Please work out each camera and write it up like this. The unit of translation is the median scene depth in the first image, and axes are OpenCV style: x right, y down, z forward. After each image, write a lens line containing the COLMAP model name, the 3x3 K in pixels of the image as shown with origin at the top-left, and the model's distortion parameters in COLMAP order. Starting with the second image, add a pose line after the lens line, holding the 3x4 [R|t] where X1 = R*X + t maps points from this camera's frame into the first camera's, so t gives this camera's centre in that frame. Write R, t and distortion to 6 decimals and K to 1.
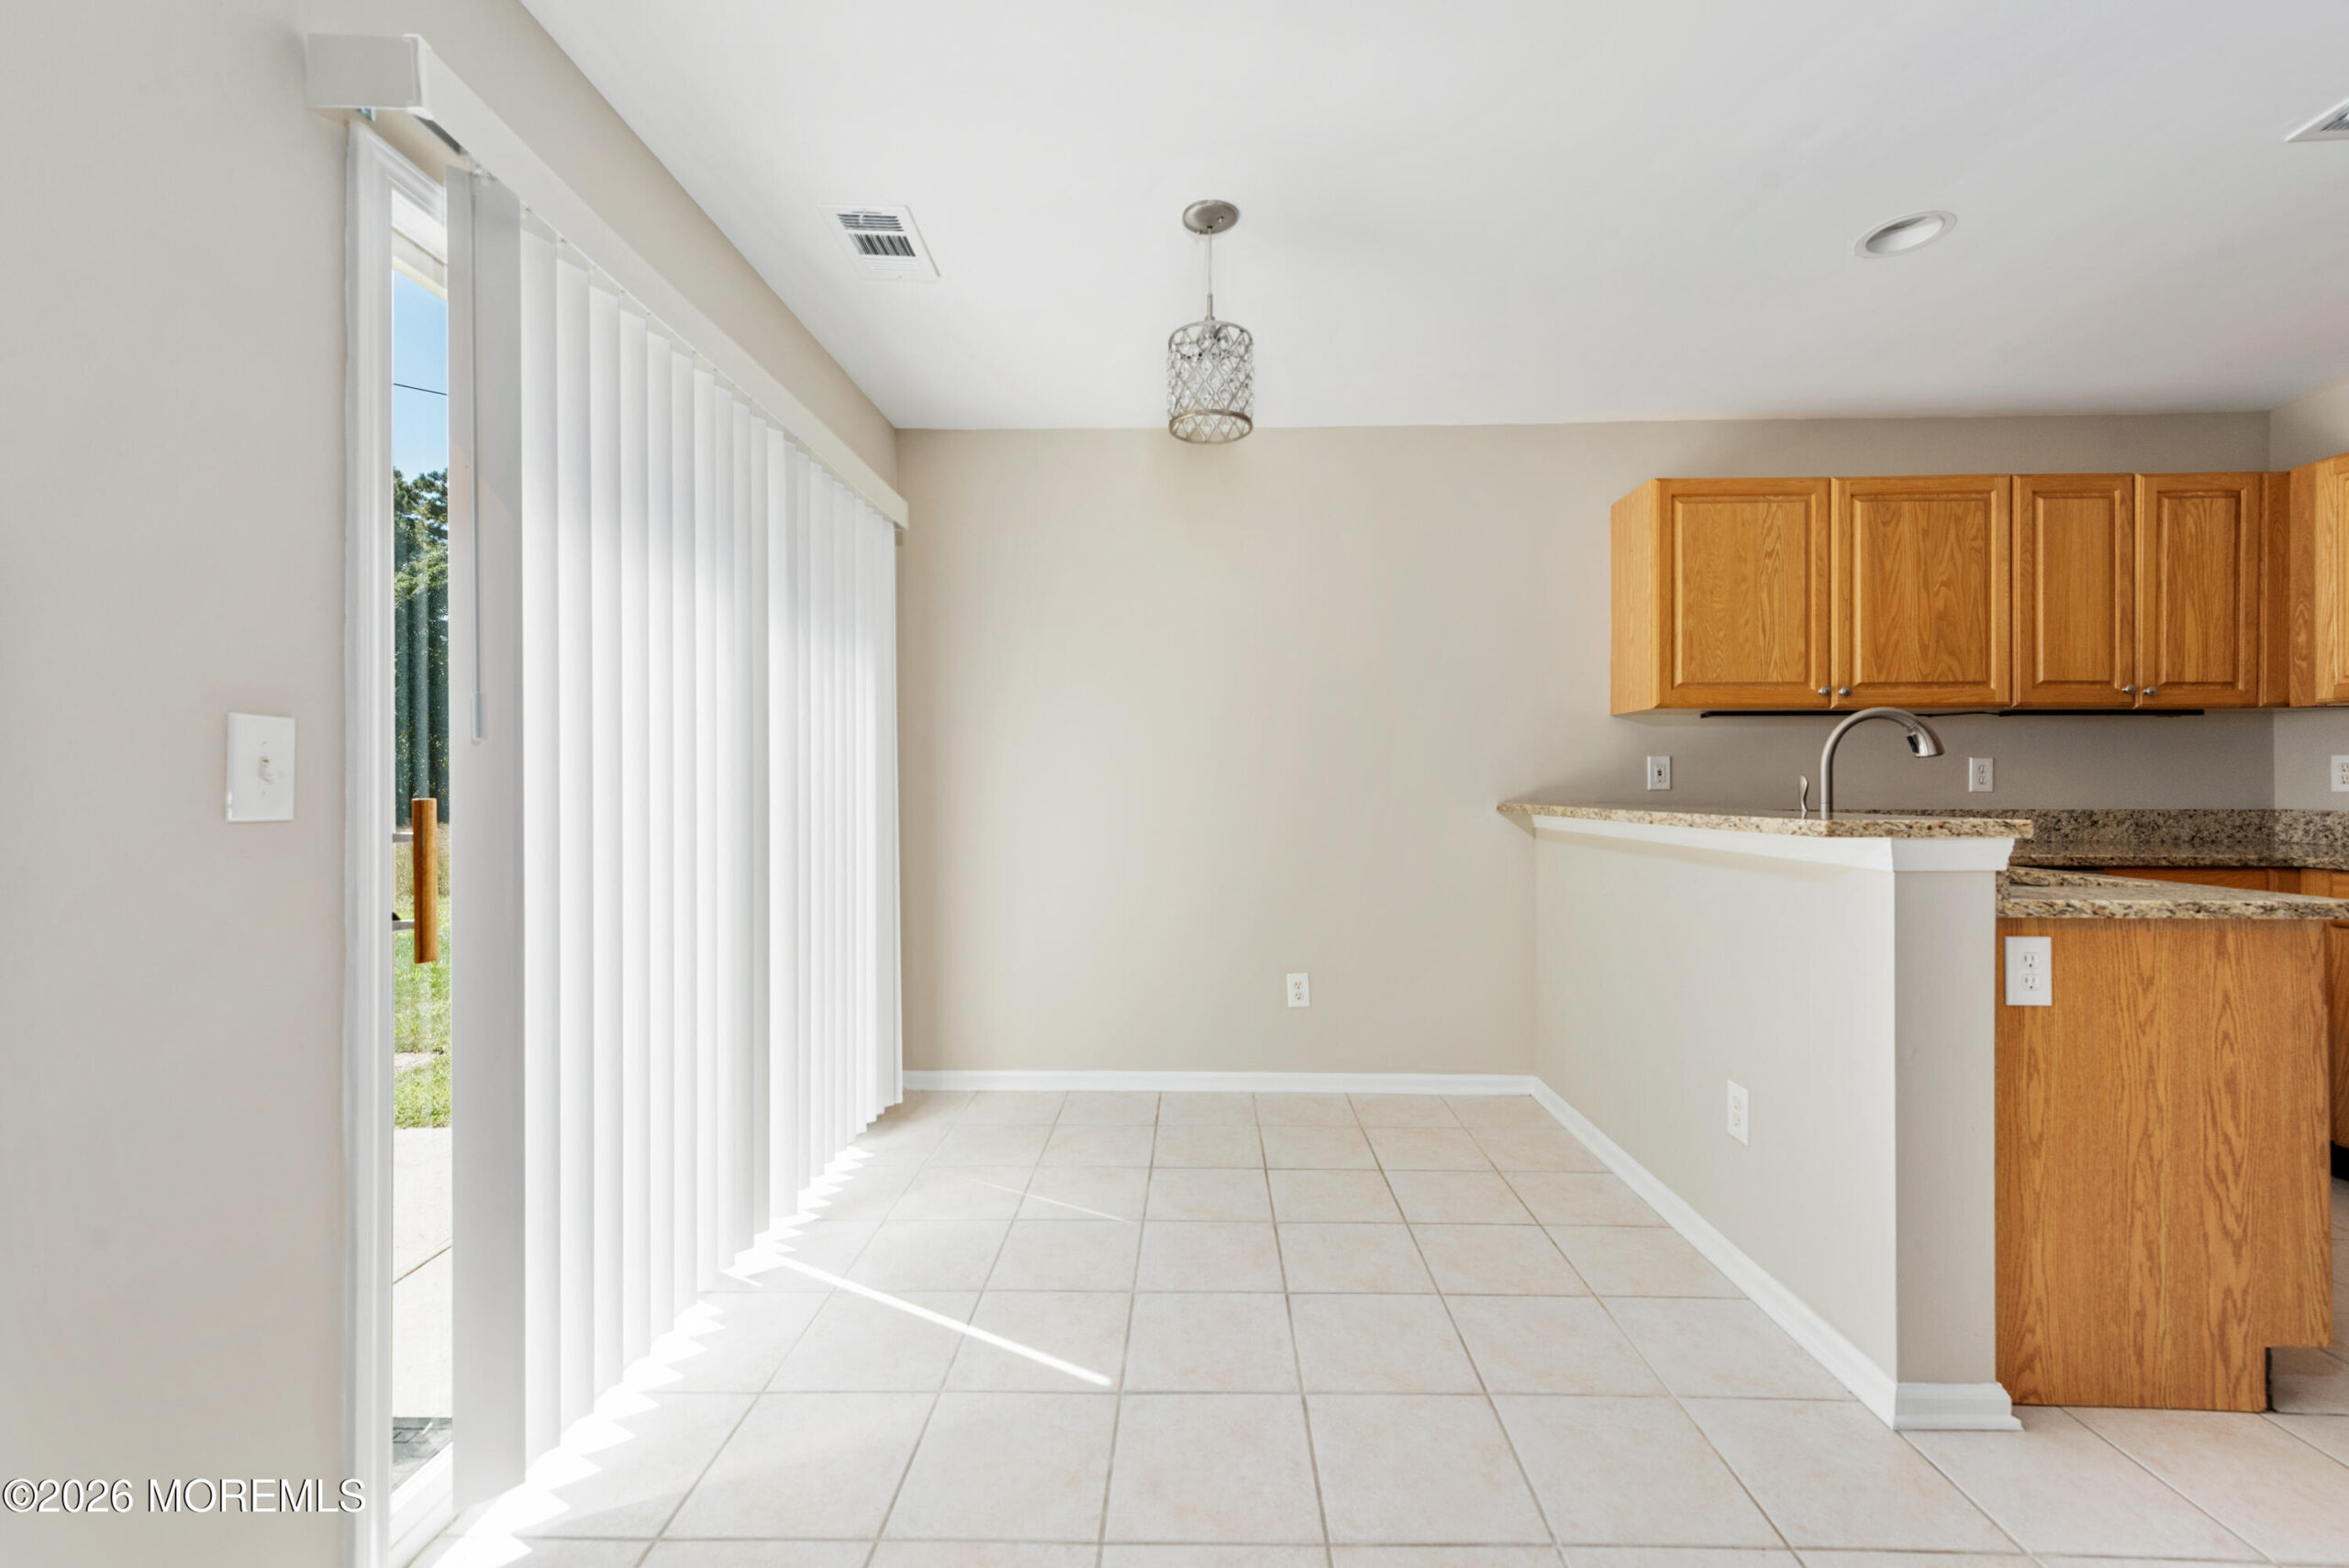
lens RADIAL K [[932.4, 0, 1170.8], [0, 932.4, 781.6], [0, 0, 1]] dist [0.011963, -0.003485]
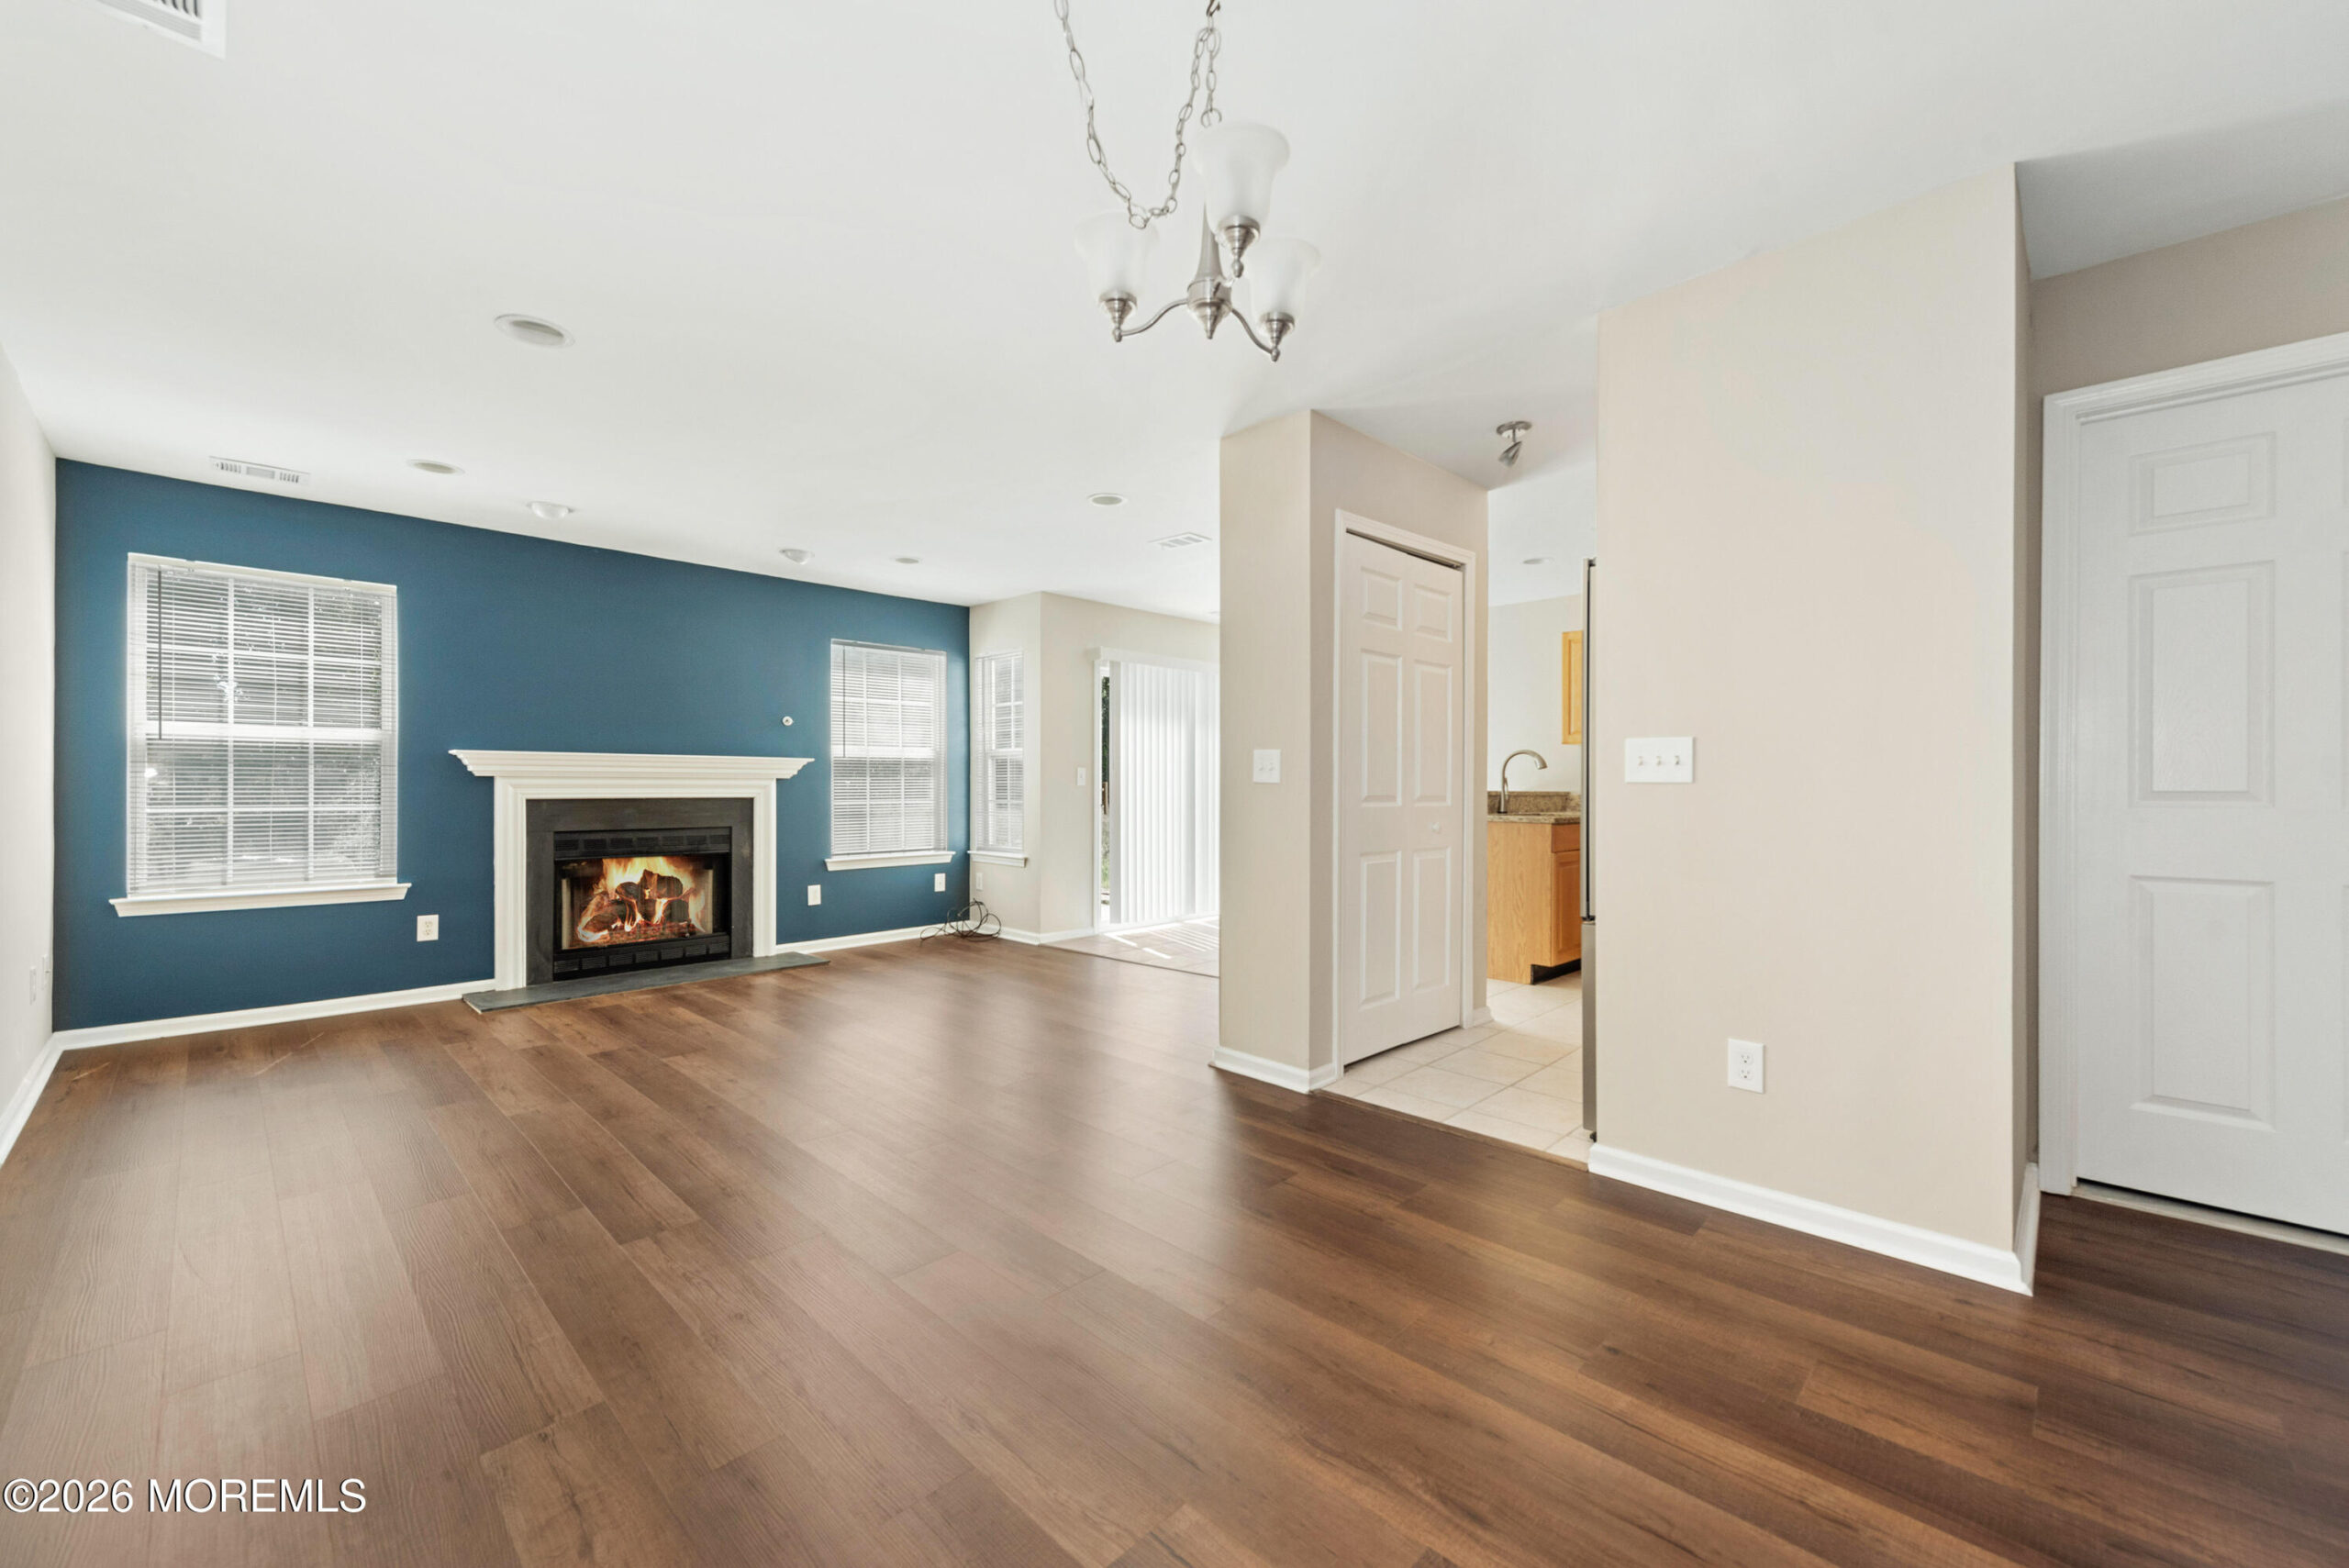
lens RADIAL K [[932.4, 0, 1188.4], [0, 932.4, 781.4], [0, 0, 1]] dist [0.011963, -0.003485]
pose [[0.743383, 0.000981, -0.668865, 1.301637], [-0.002860, 0.999994, -0.001712, 0.010403], [0.668860, 0.003186, 0.743382, -1.098355]]
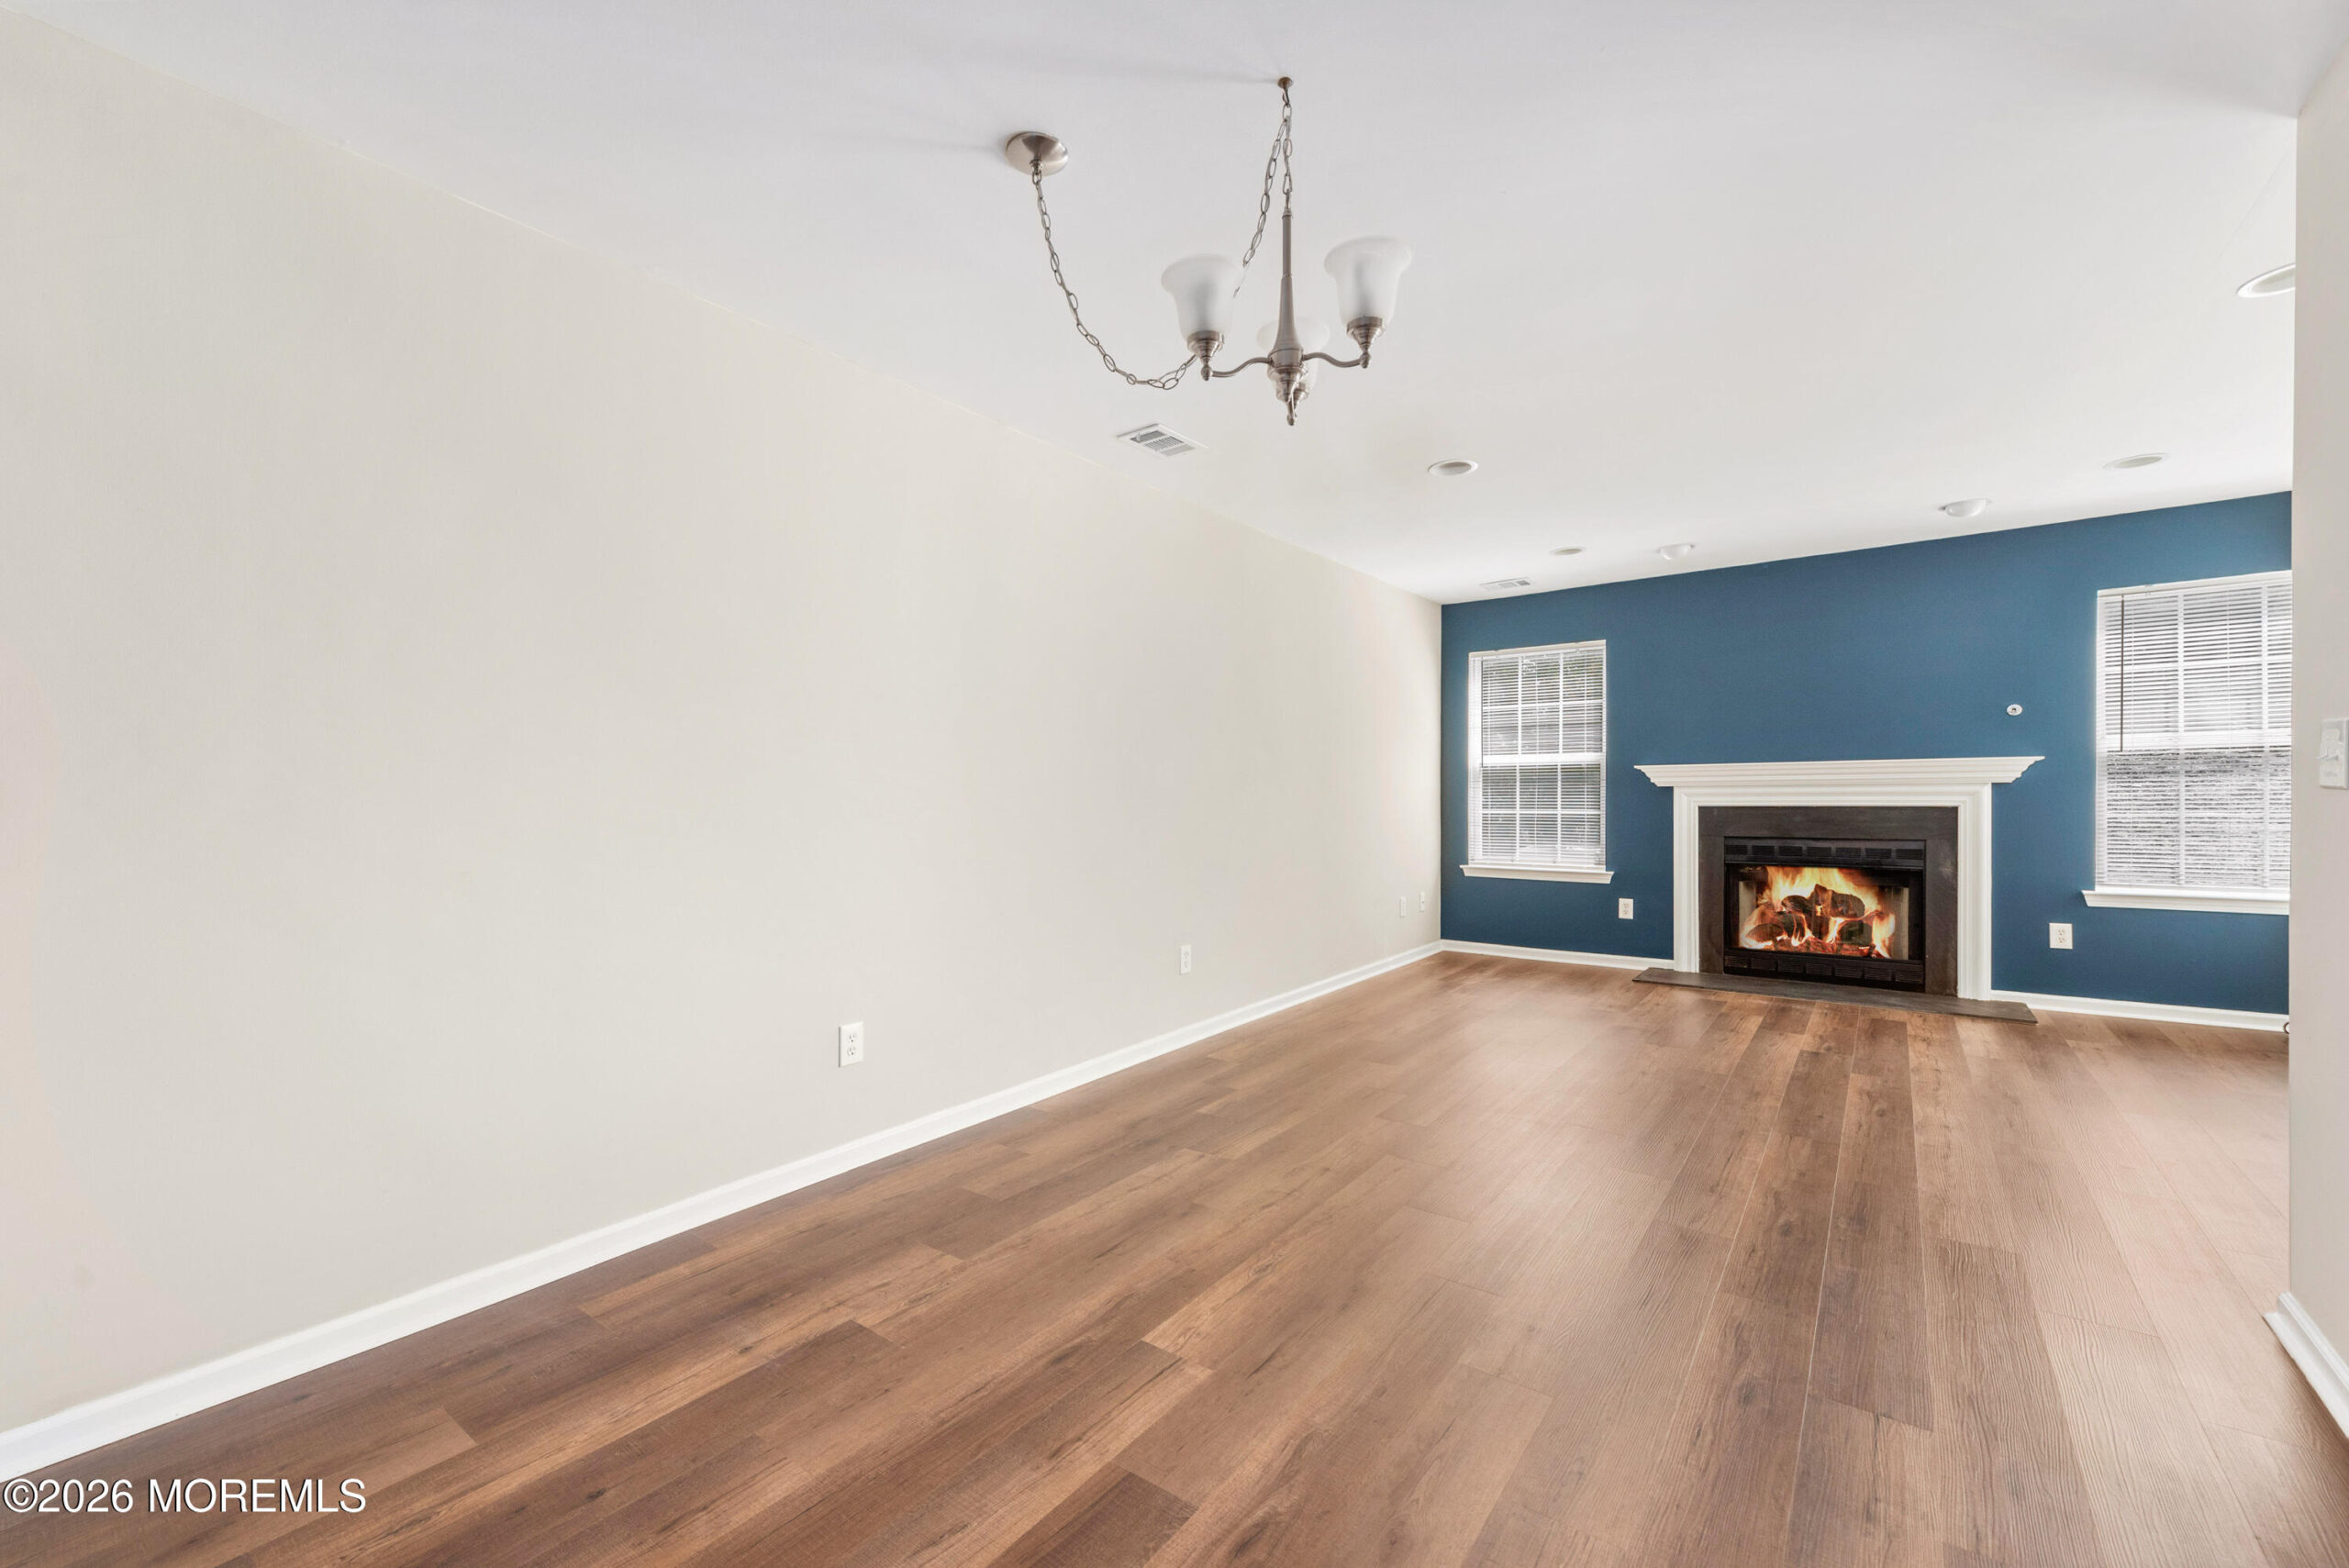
lens RADIAL K [[932.4, 0, 1152.2], [0, 932.4, 811.9], [0, 0, 1]] dist [0.011963, -0.003485]
pose [[-0.591186, 0.023550, -0.806192, 1.479205], [0.013344, 0.999722, 0.019418, 0.002007], [0.806425, 0.000722, -0.591336, -0.428354]]
